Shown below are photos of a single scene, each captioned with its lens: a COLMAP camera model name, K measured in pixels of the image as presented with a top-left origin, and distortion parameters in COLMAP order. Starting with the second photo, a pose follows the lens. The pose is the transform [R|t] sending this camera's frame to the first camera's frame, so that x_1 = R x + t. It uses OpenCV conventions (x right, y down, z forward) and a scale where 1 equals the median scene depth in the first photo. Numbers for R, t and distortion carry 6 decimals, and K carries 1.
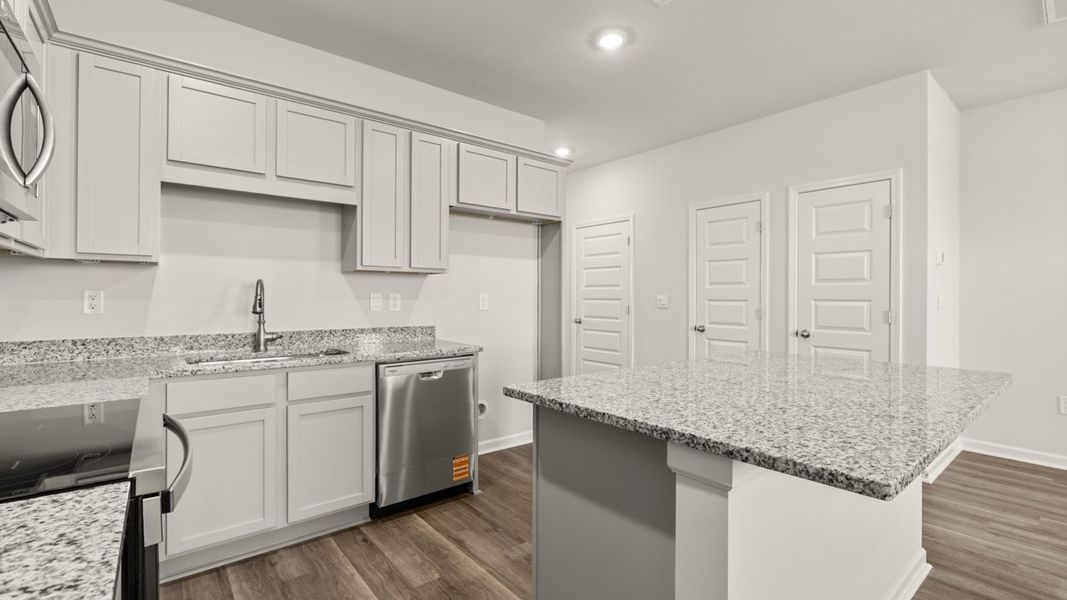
lens RADIAL K [[470.4, 0, 527.6], [0, 470.4, 300.7], [0, 0, 1]] dist [-0.006473, -0.000323]
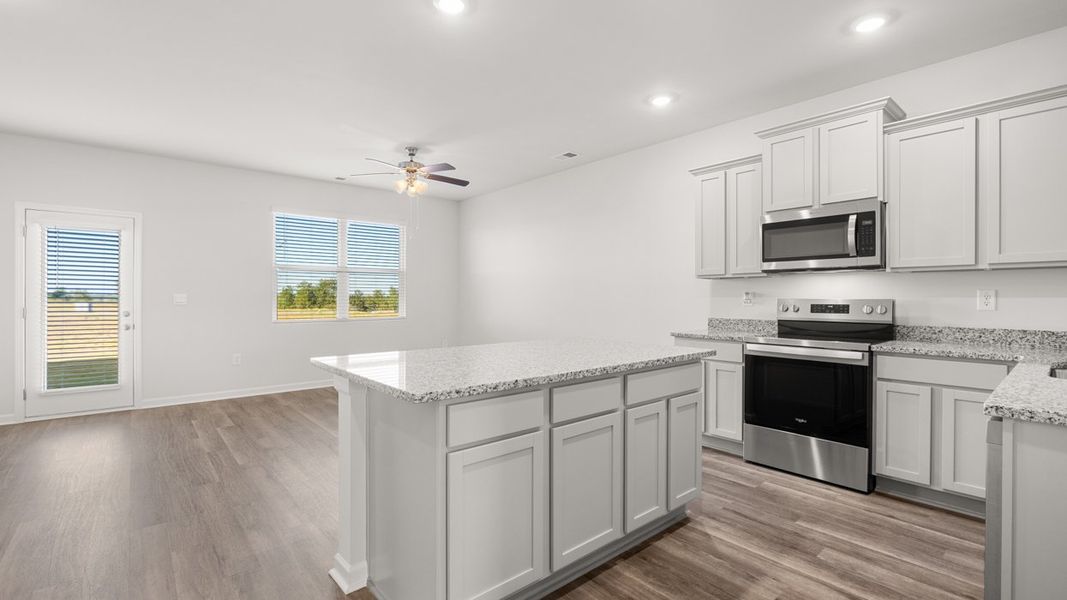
lens RADIAL K [[470.4, 0, 529.4], [0, 470.4, 298.6], [0, 0, 1]] dist [-0.006473, -0.000323]
pose [[-0.999703, -0.004500, -0.023953, 0.373037], [-0.004836, 0.999891, 0.013984, -0.009178], [0.023888, 0.014095, -0.999615, 1.536023]]
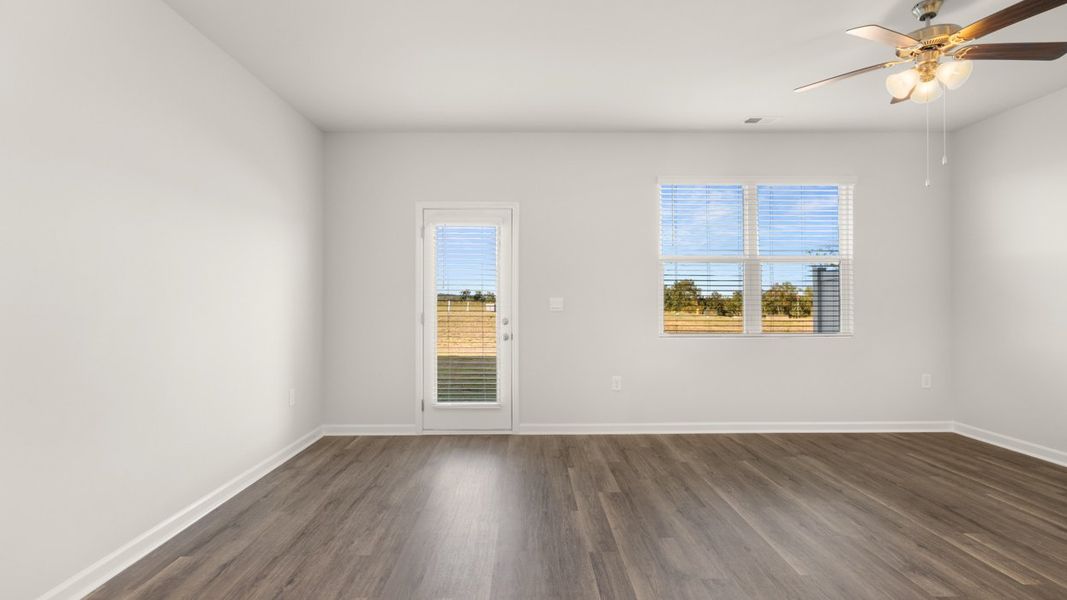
lens RADIAL K [[512.8, 0, 527.0], [0, 512.8, 296.8], [0, 0, 1]] dist [-0.005393, 0.001610]
pose [[-0.779966, 0.002702, 0.625817, 0.775882], [0.007428, 0.999960, 0.004940, -0.006011], [-0.625778, 0.008501, -0.779955, 0.958262]]
